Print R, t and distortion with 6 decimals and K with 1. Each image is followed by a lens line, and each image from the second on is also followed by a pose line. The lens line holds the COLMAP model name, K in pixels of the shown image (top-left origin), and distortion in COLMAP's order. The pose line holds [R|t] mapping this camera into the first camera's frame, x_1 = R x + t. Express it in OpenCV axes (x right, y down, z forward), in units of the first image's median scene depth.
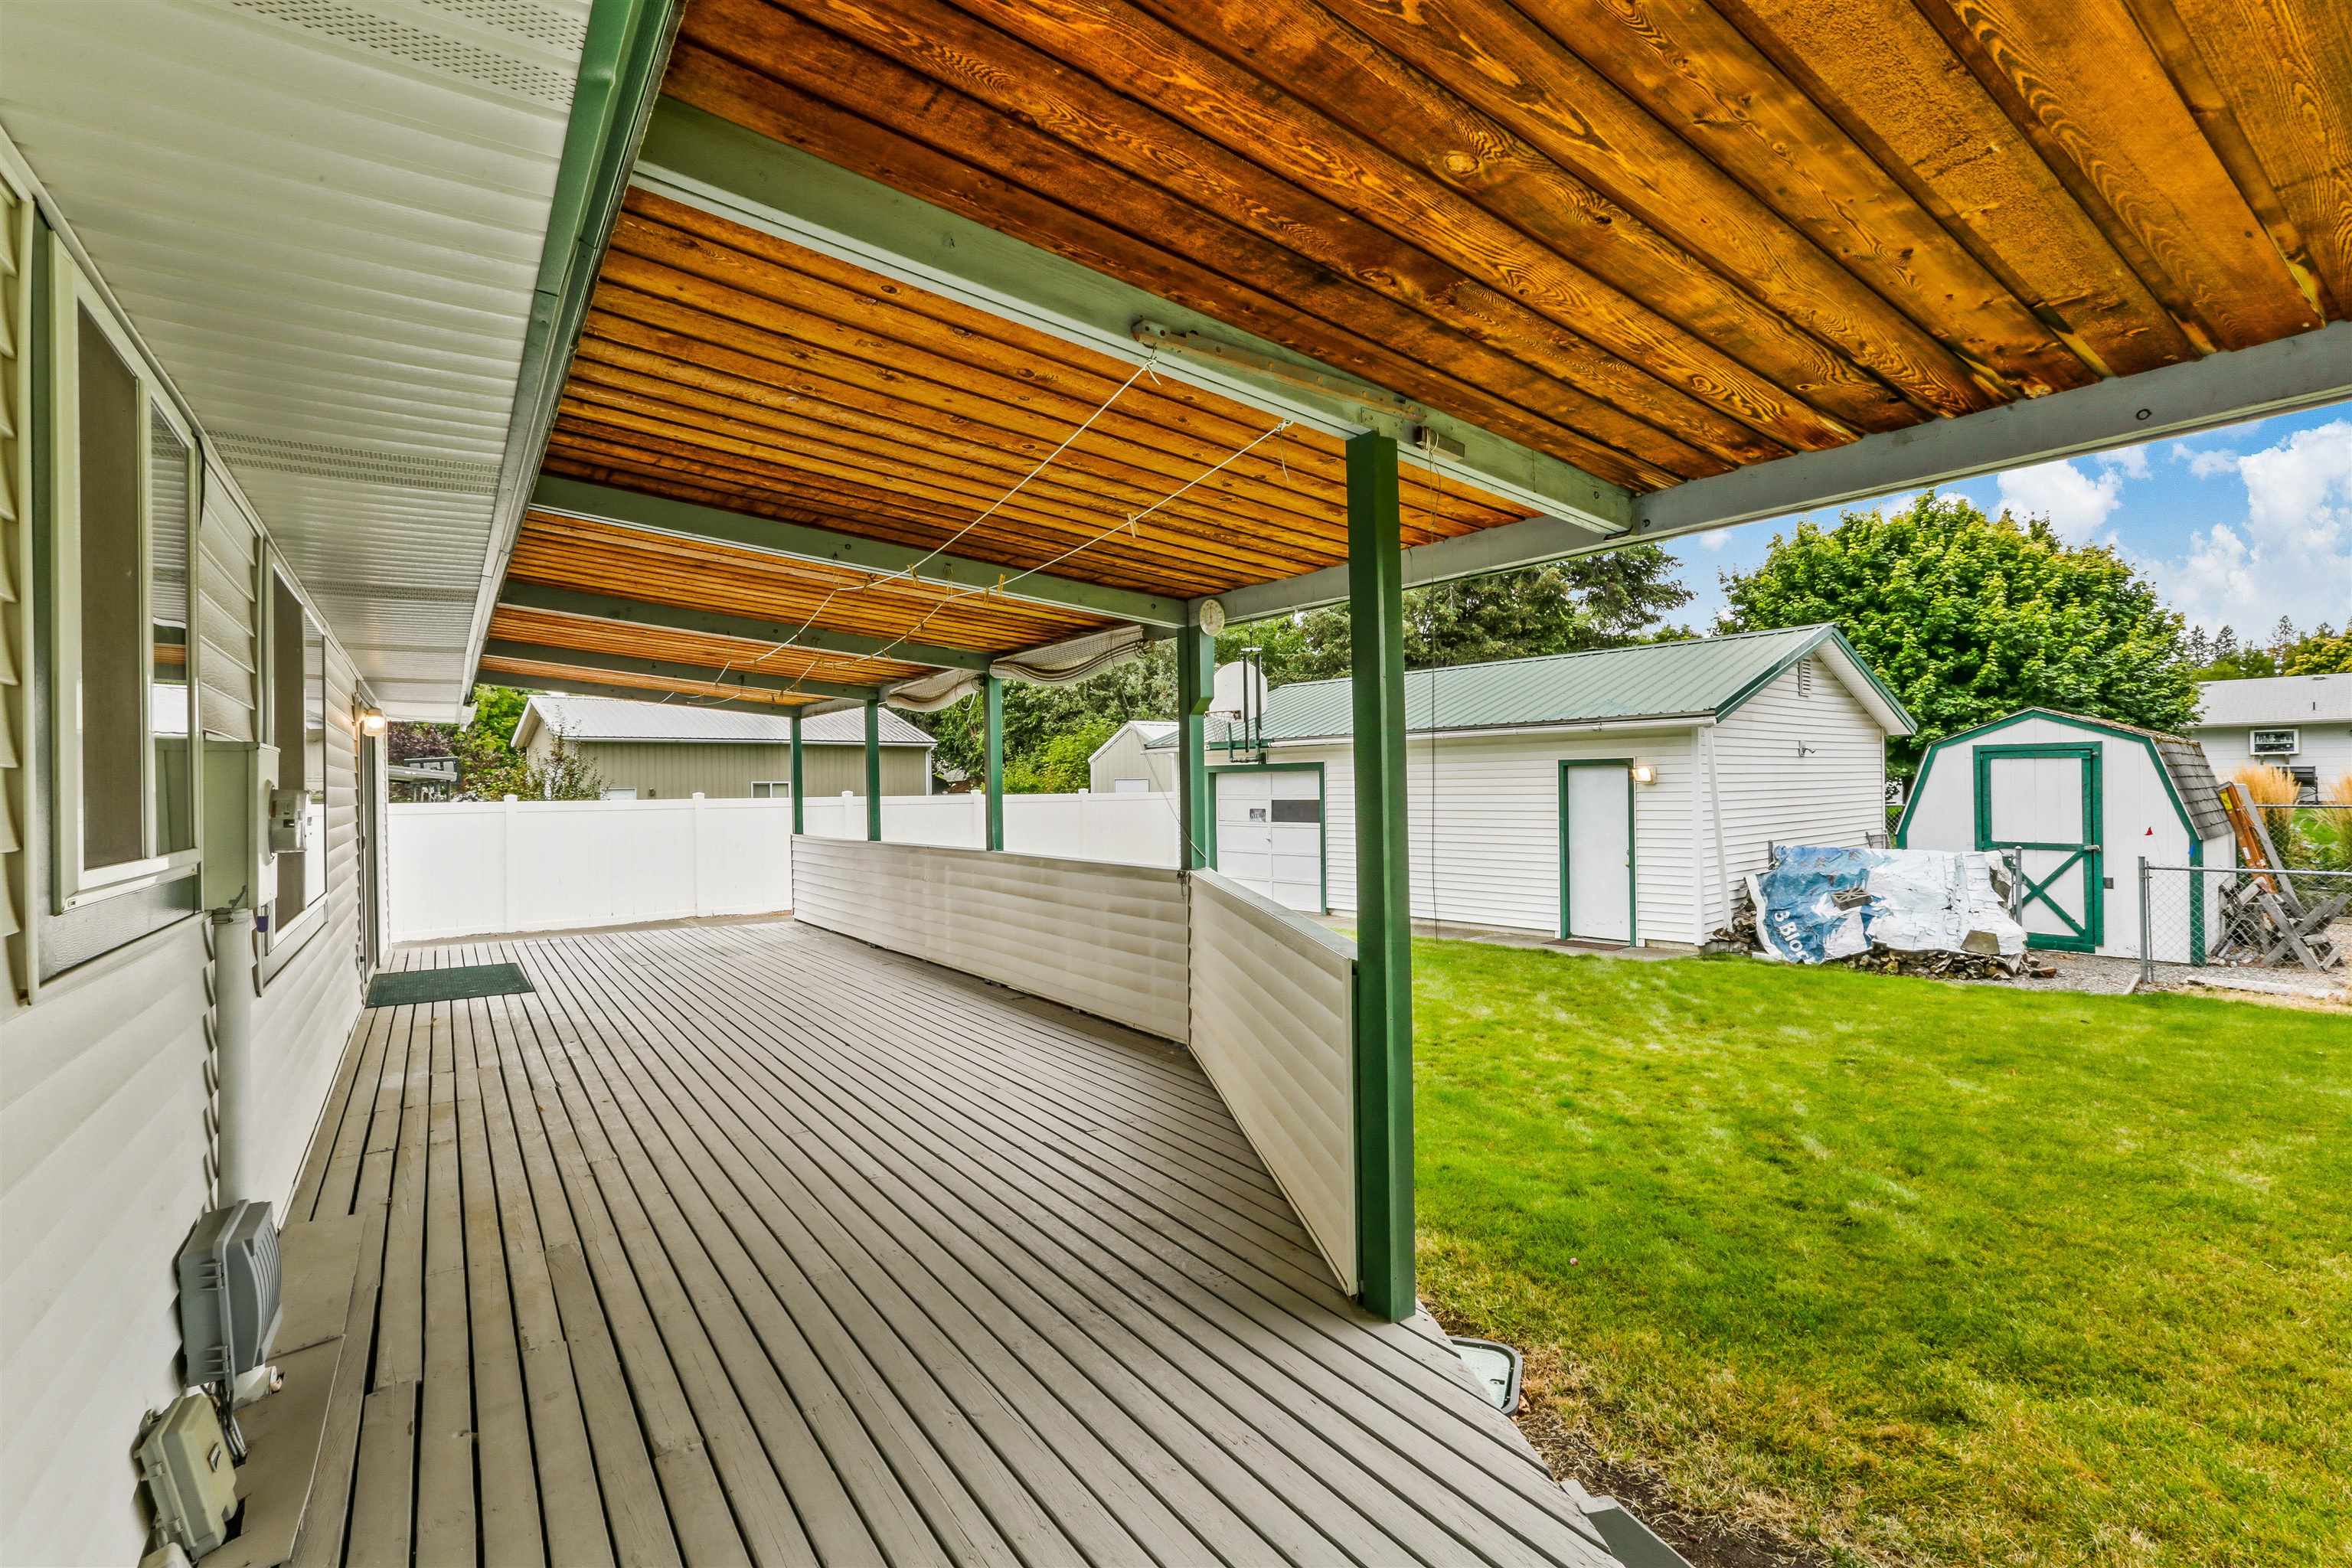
lens RADIAL K [[1078.5, 0, 1188.4], [0, 1078.5, 785.1], [0, 0, 1]] dist [-0.000355, 0.000147]
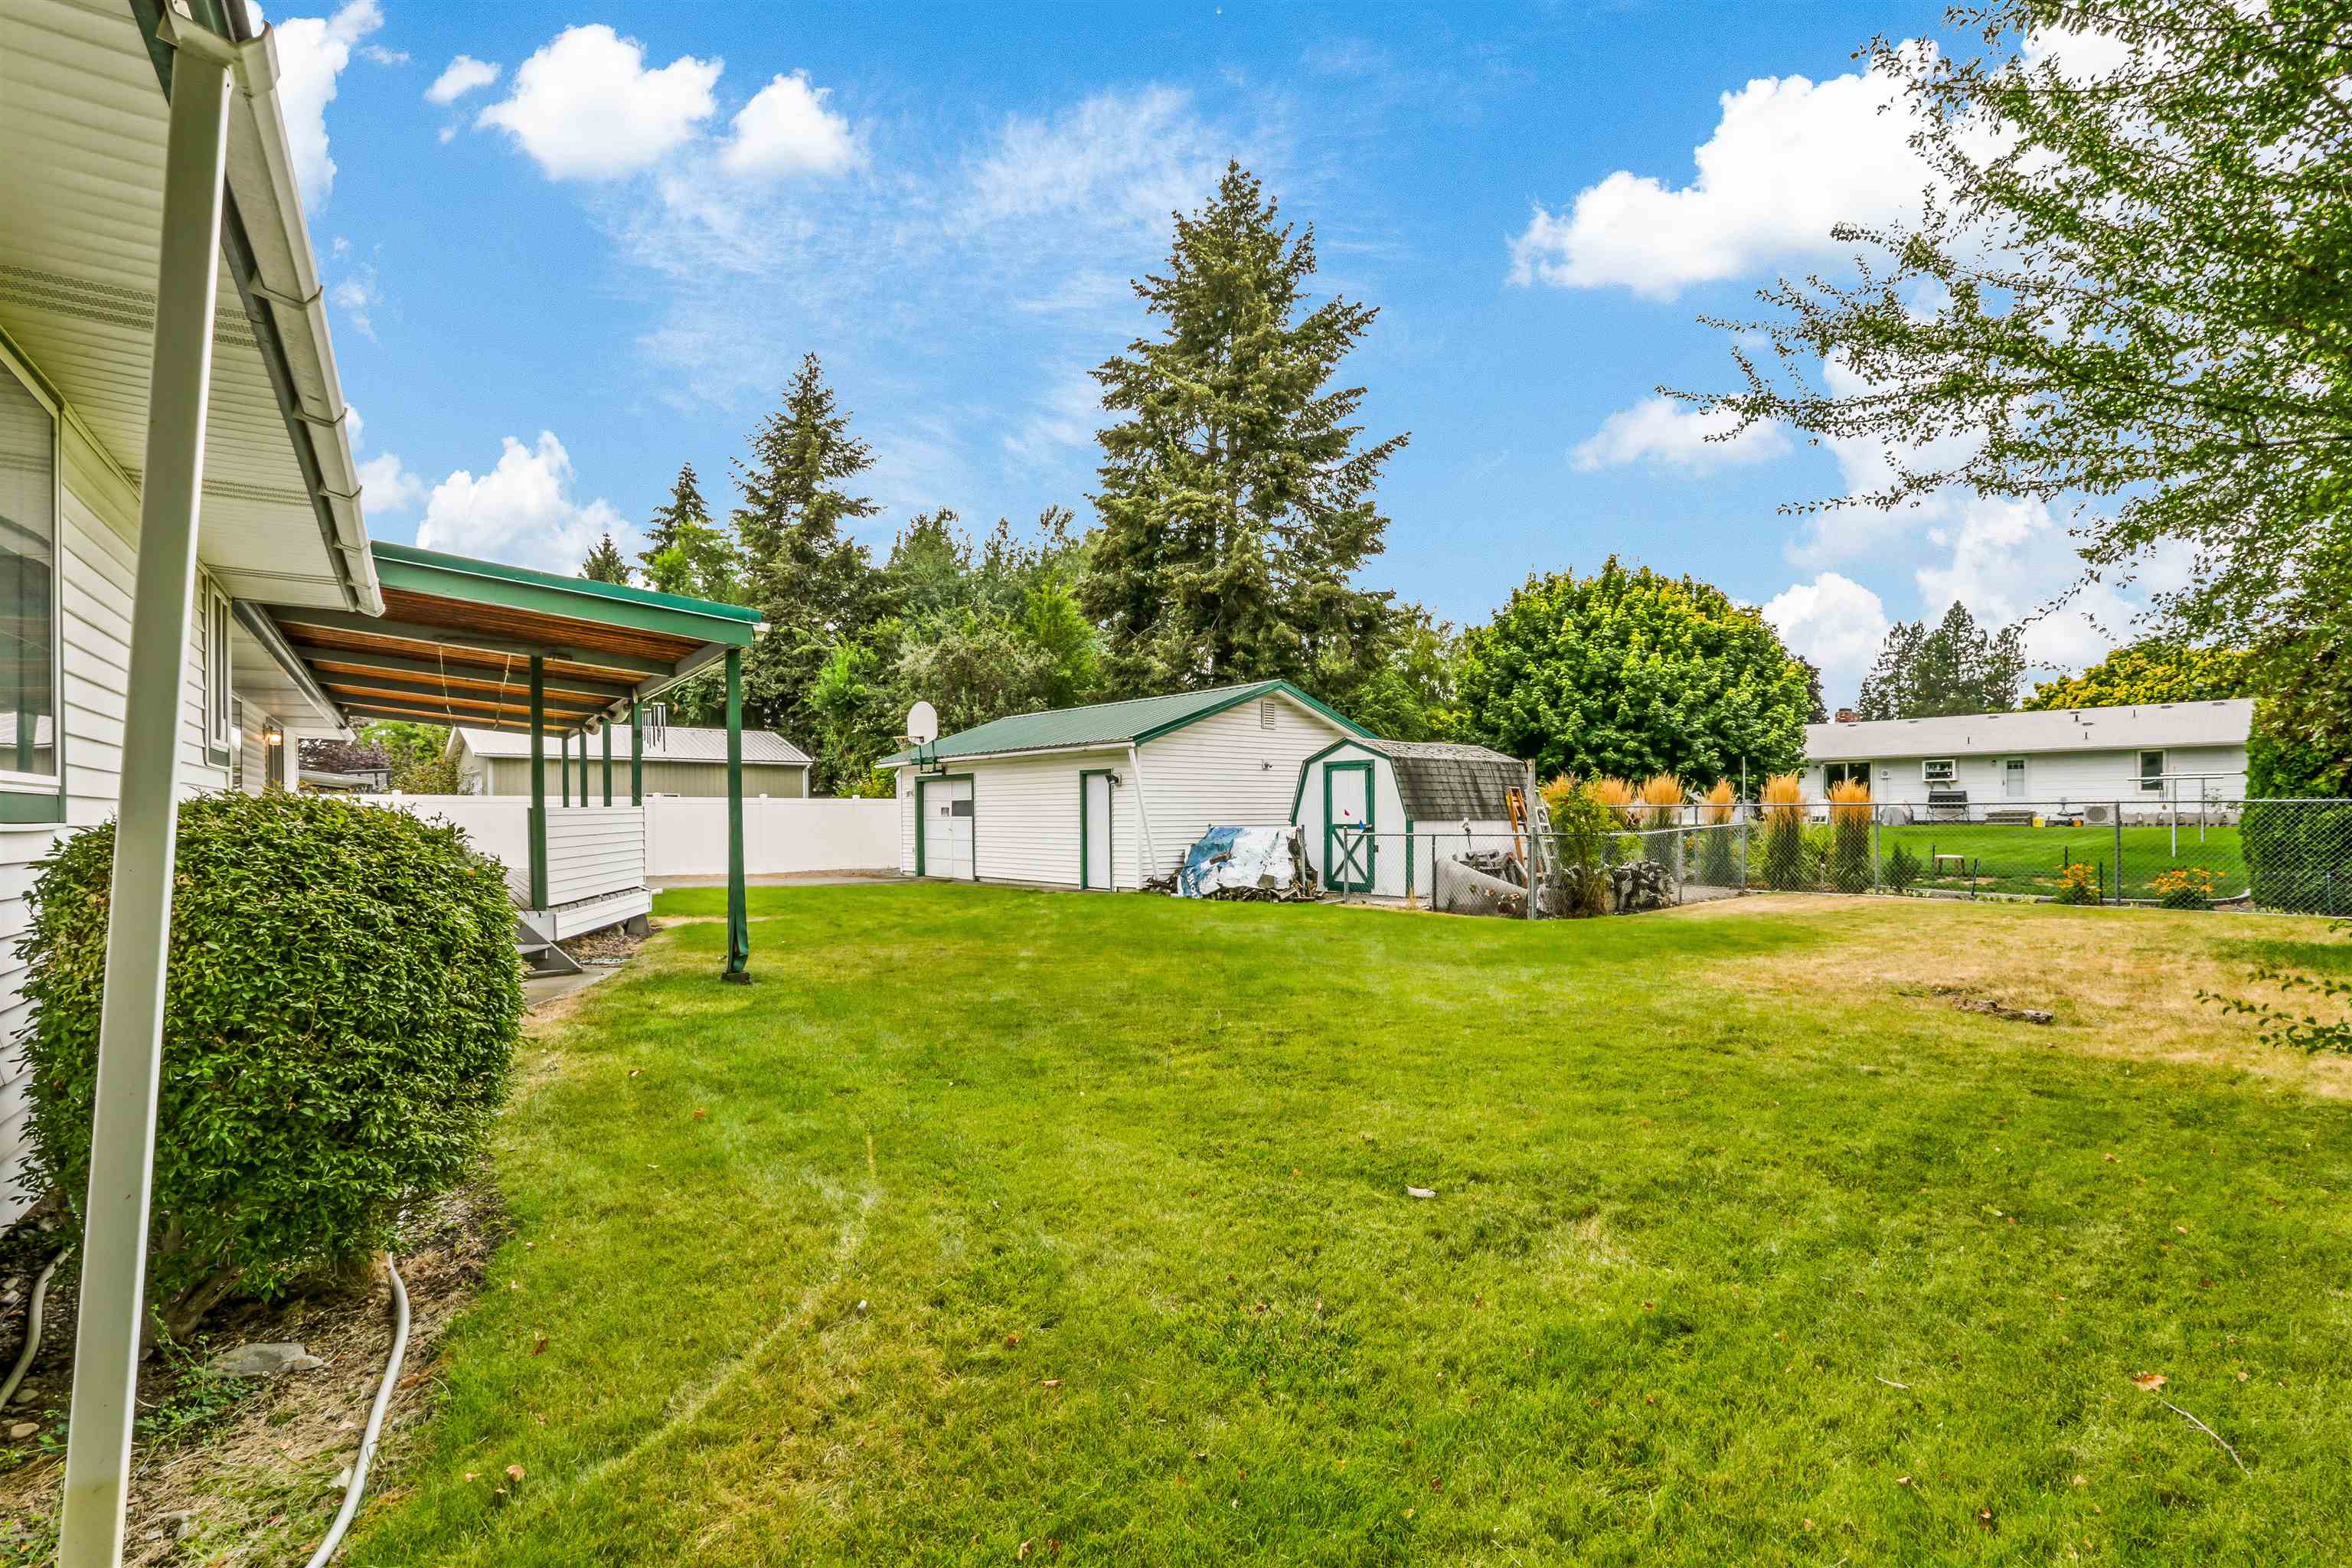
lens RADIAL K [[1095.3, 0, 1154.9], [0, 1095.3, 784.2], [0, 0, 1]] dist [0.001454, 0.000611]
pose [[0.999937, 0.009122, -0.006594, 0.455555], [-0.009279, 0.999661, -0.024336, 0.031610], [0.006370, 0.024396, 0.999682, -0.529841]]
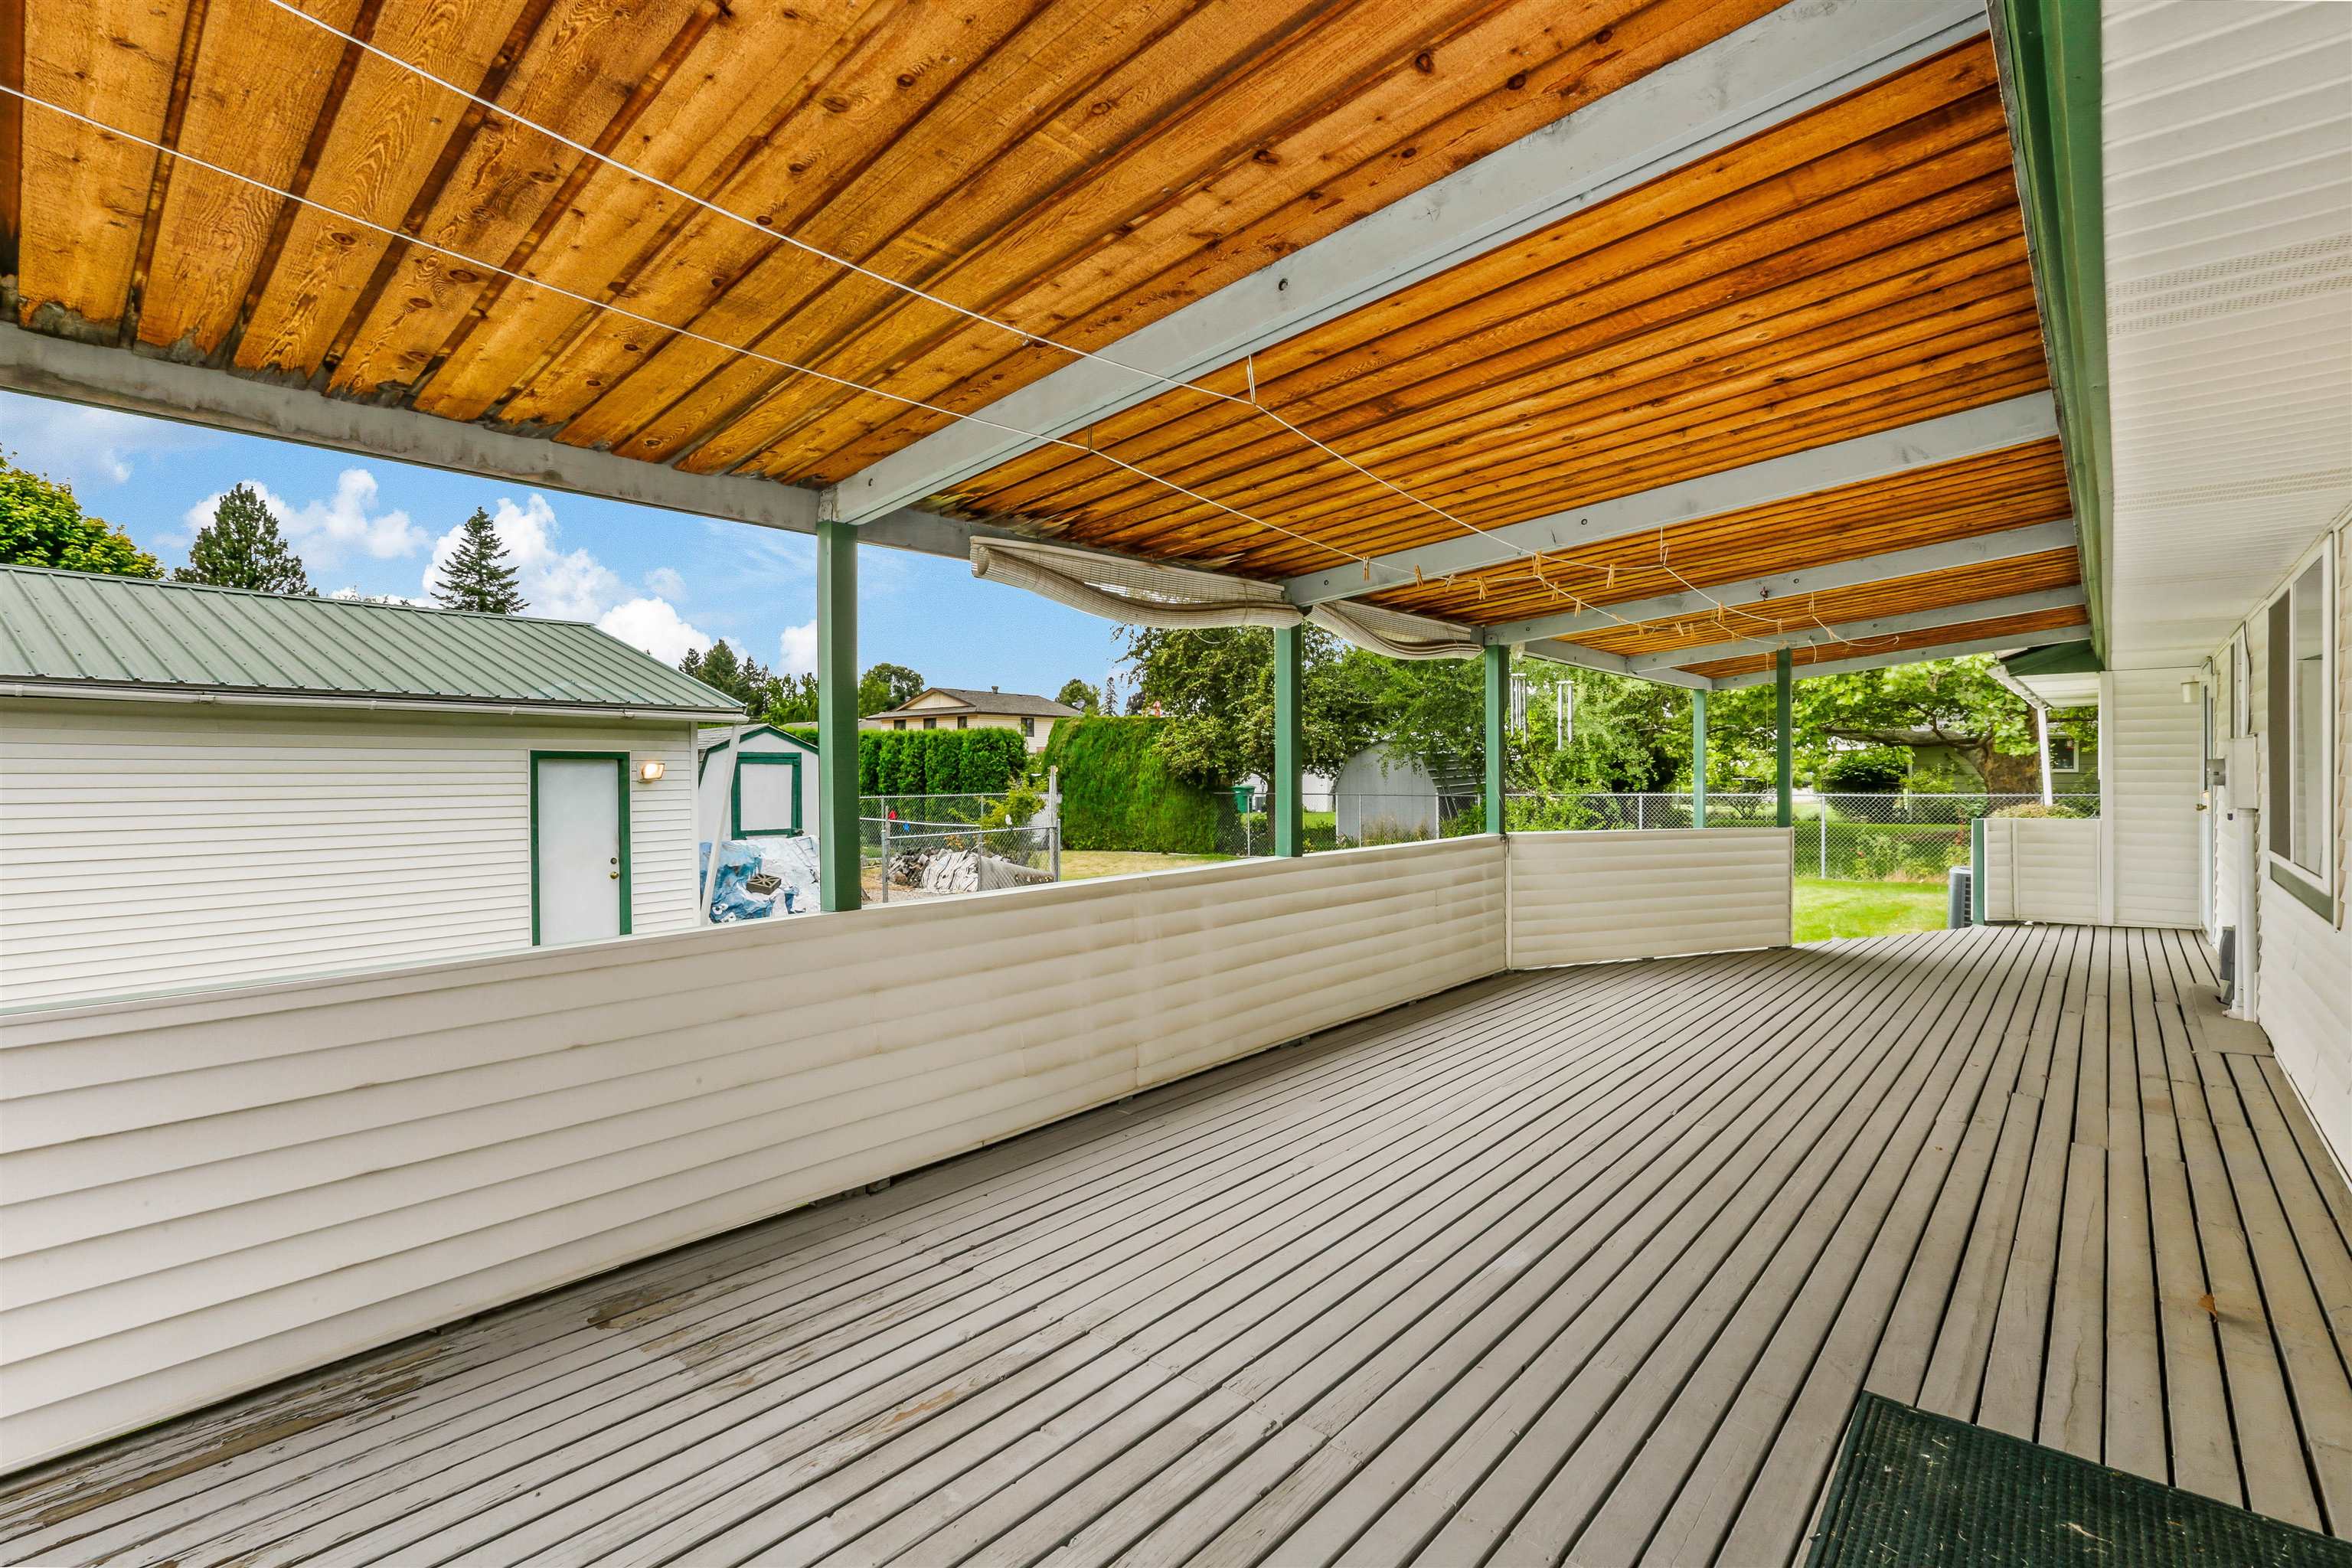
lens RADIAL K [[1074.5, 0, 1176.0], [0, 1074.5, 784.0], [0, 0, 1]] dist [-0.034282, 0.000349]
pose [[-0.243099, 0.005630, 0.969985, -0.505143], [0.009362, 0.999950, -0.003457, 0.007556], [-0.969956, 0.008241, -0.243140, 0.738564]]
